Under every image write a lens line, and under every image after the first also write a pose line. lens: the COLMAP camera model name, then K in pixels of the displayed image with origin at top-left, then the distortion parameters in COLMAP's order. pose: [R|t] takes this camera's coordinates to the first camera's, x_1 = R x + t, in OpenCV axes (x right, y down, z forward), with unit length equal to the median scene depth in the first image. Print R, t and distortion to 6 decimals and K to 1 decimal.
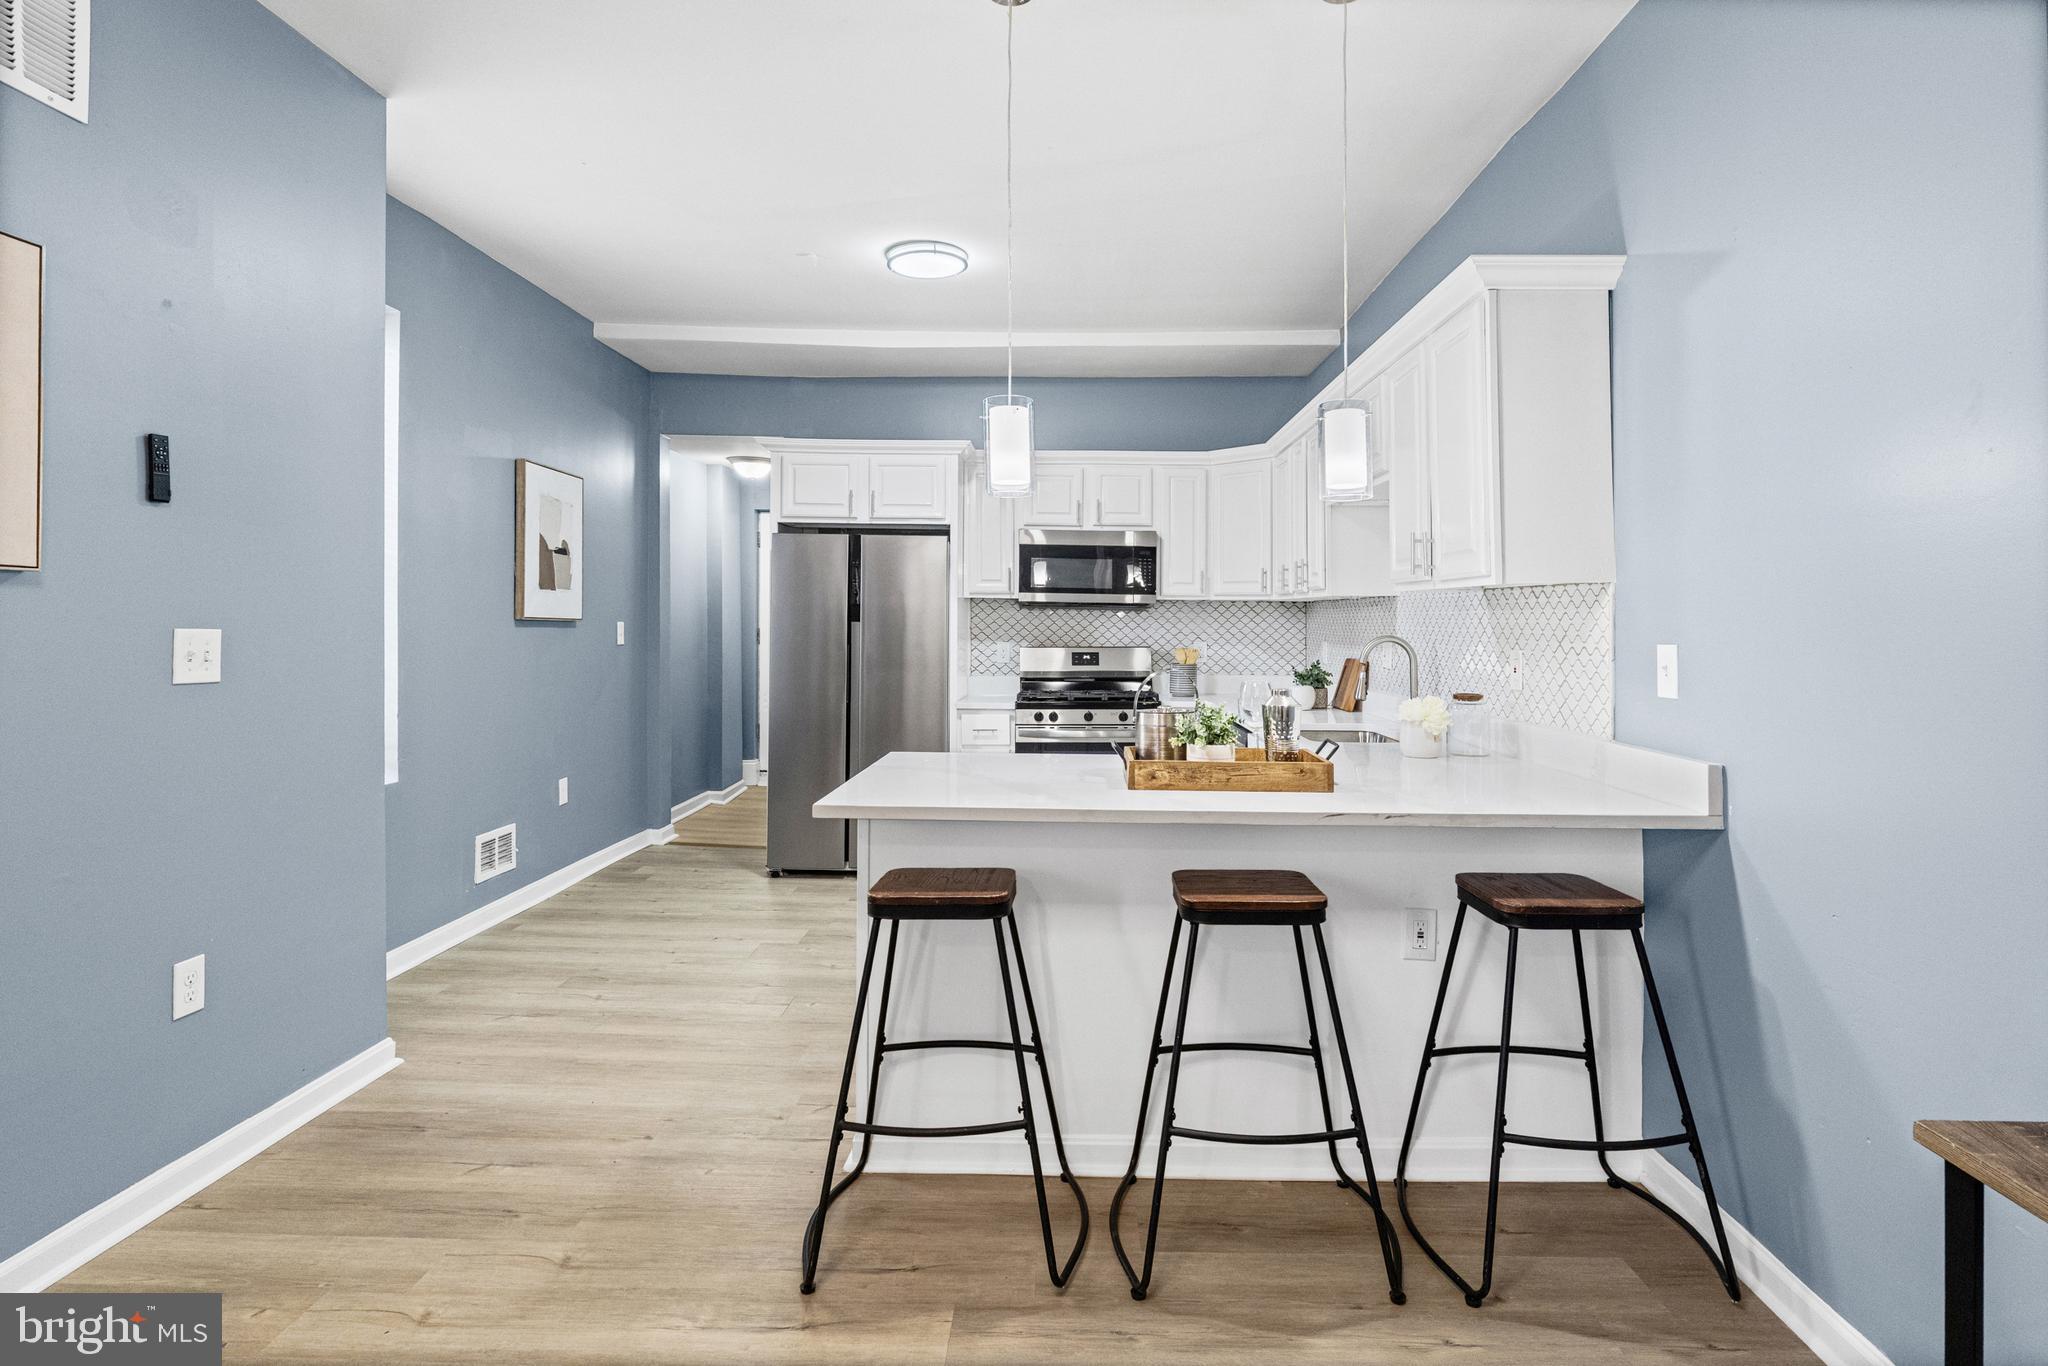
lens RADIAL K [[1055.5, 0, 1047.6], [0, 1055.5, 617.2], [0, 0, 1]] dist [0.000023, -0.000801]
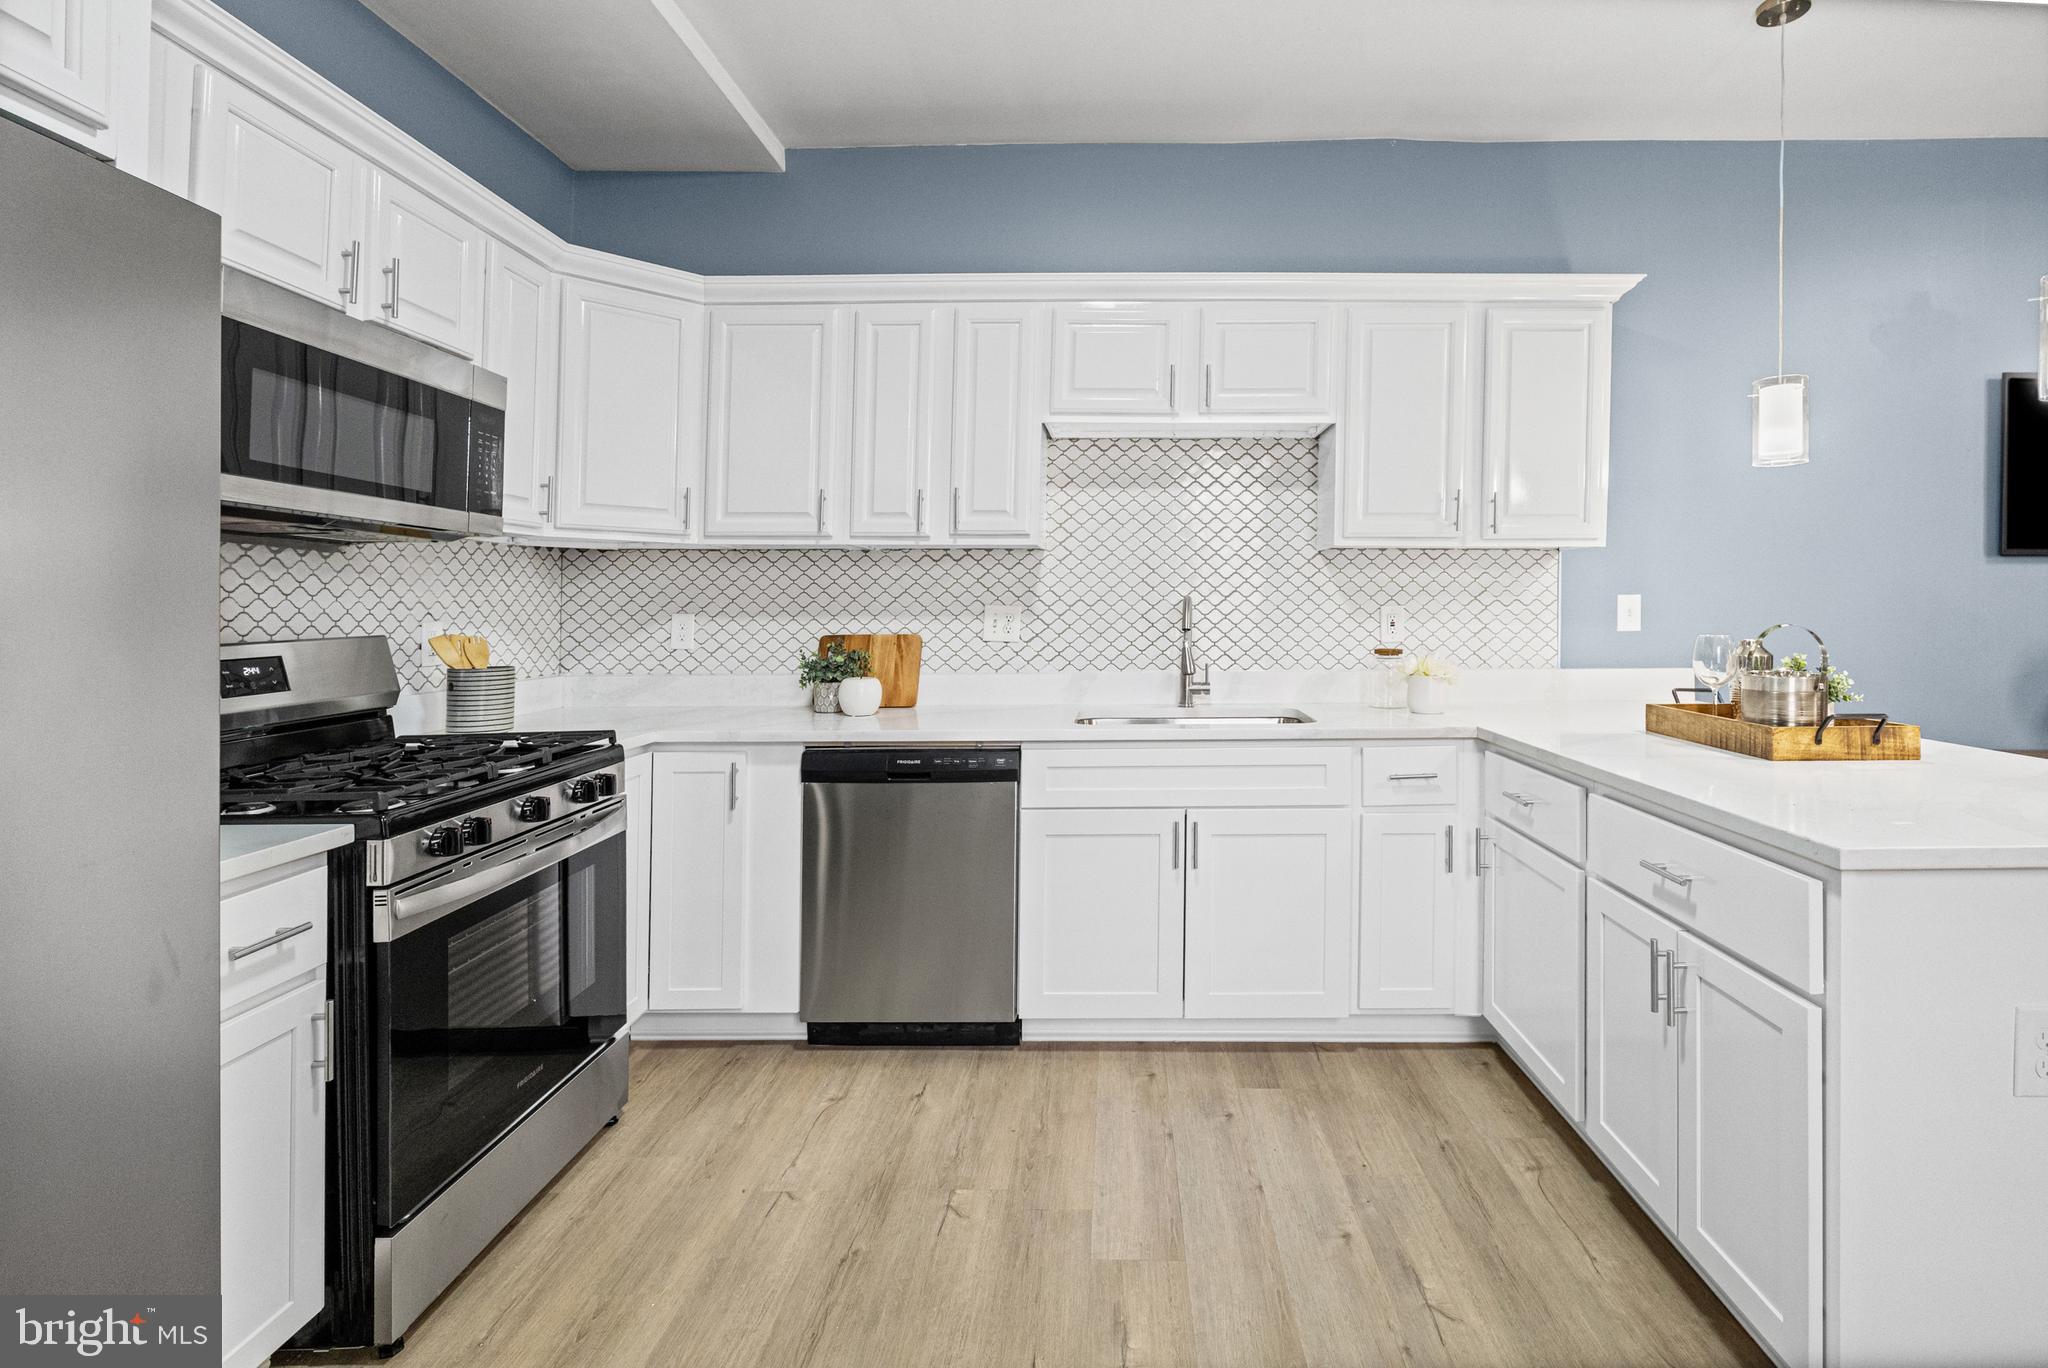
lens RADIAL K [[930.0, 0, 1125.4], [0, 930.0, 598.8], [0, 0, 1]] dist [-0.012056, 0.002428]
pose [[-0.017297, -0.000343, 0.999850, -0.292497], [-0.000508, 1.000000, 0.000334, 0.013106], [-0.999850, -0.000502, -0.017297, 0.729996]]
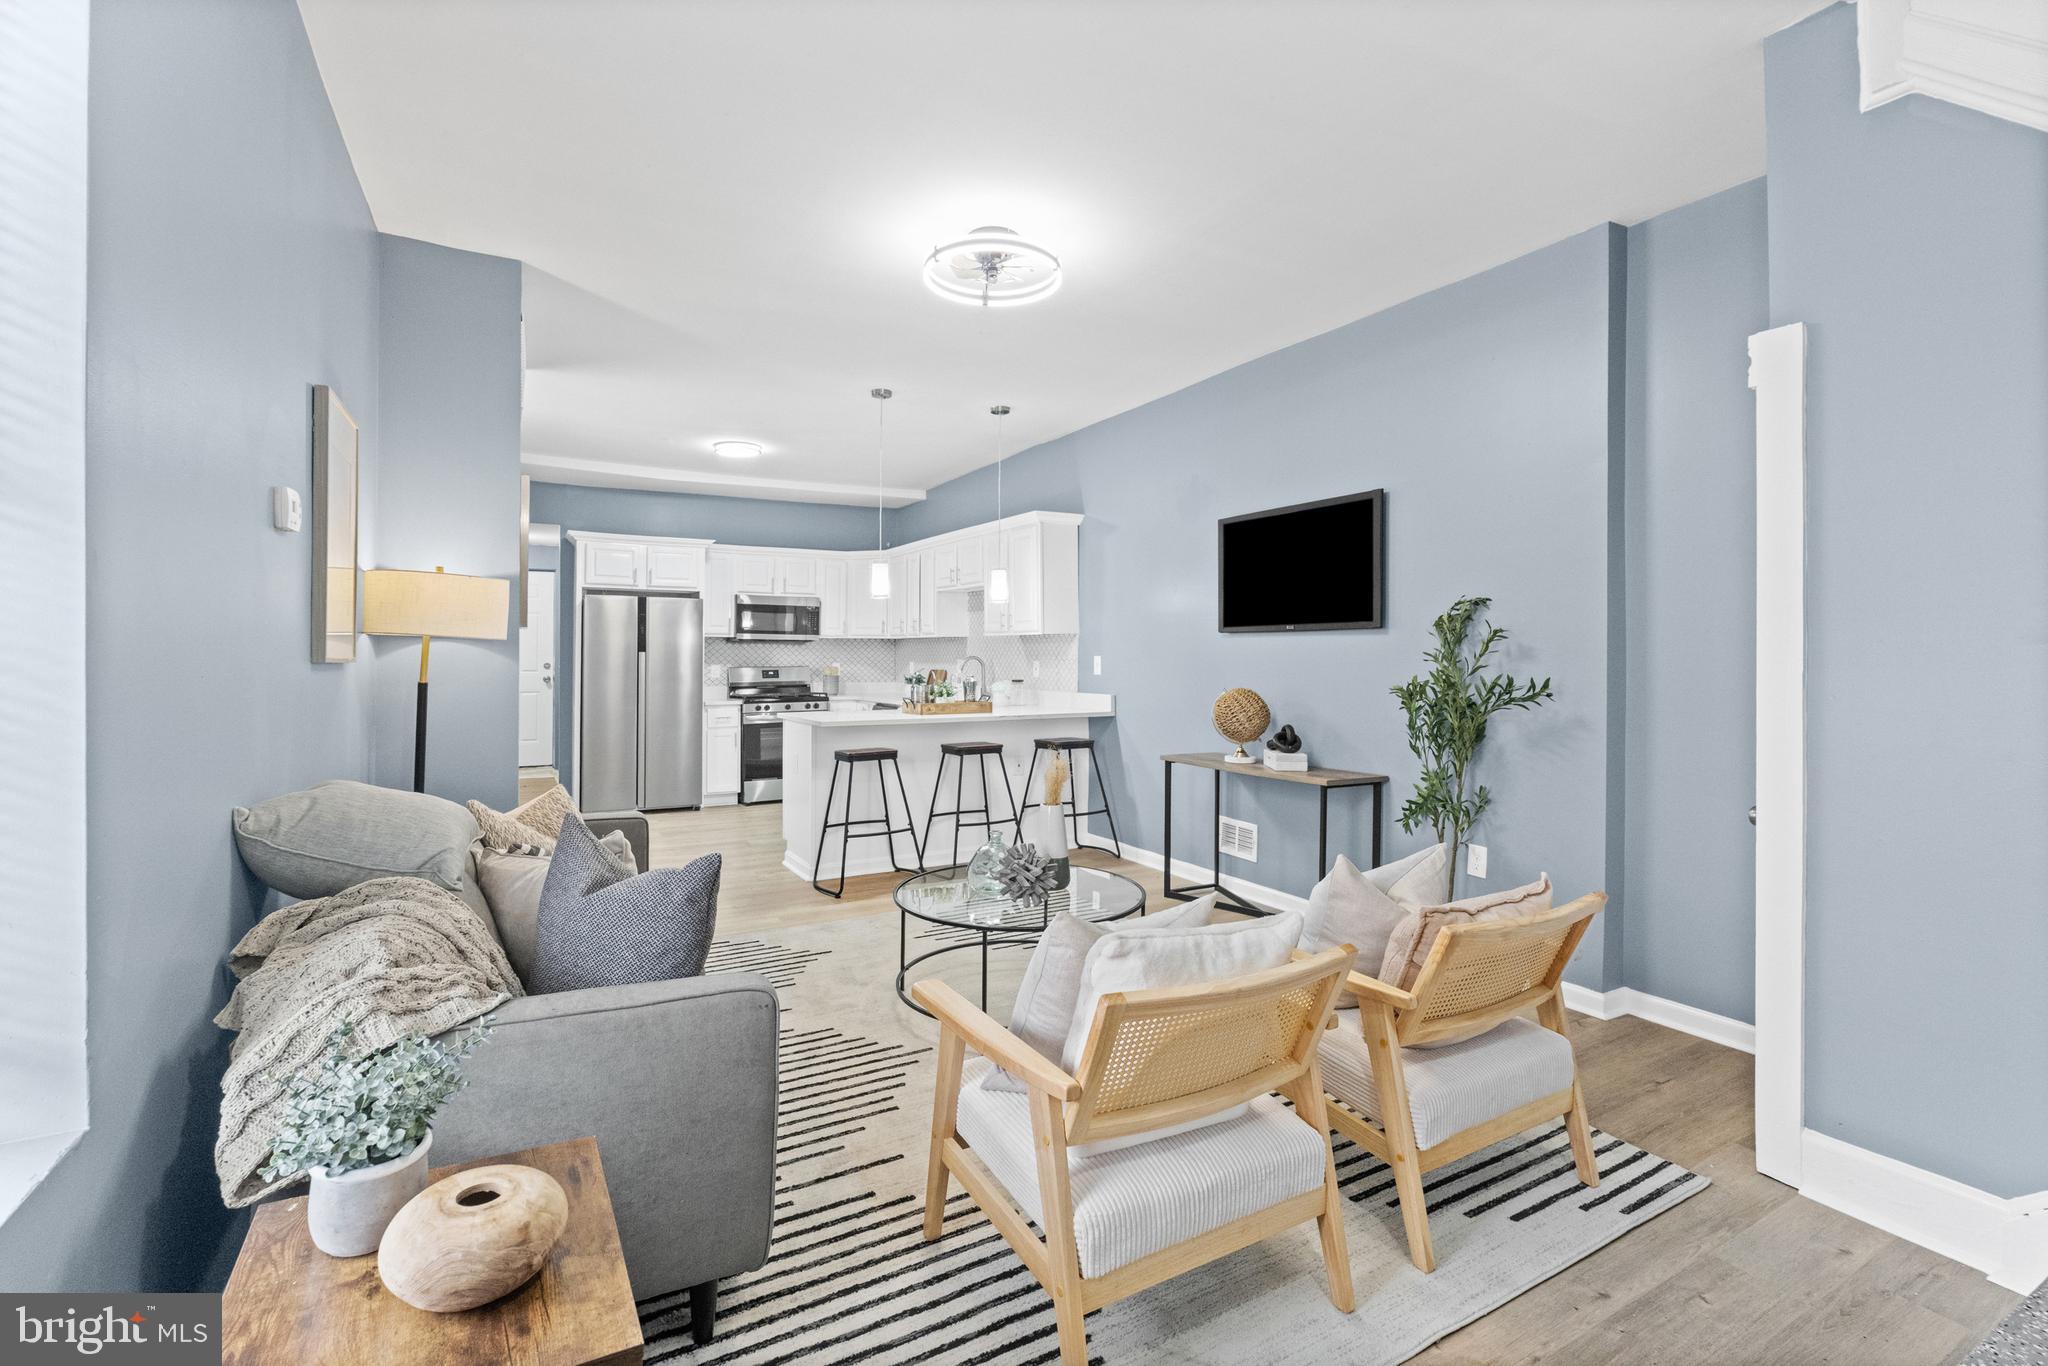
lens RADIAL K [[930.0, 0, 1033.1], [0, 930.0, 651.3], [0, 0, 1]] dist [-0.012056, 0.002428]
pose [[0.861672, -0.002177, 0.507461, -0.353259], [0.002934, 0.999995, -0.000692, 0.006432], [-0.507457, 0.002085, 0.861674, -0.457017]]
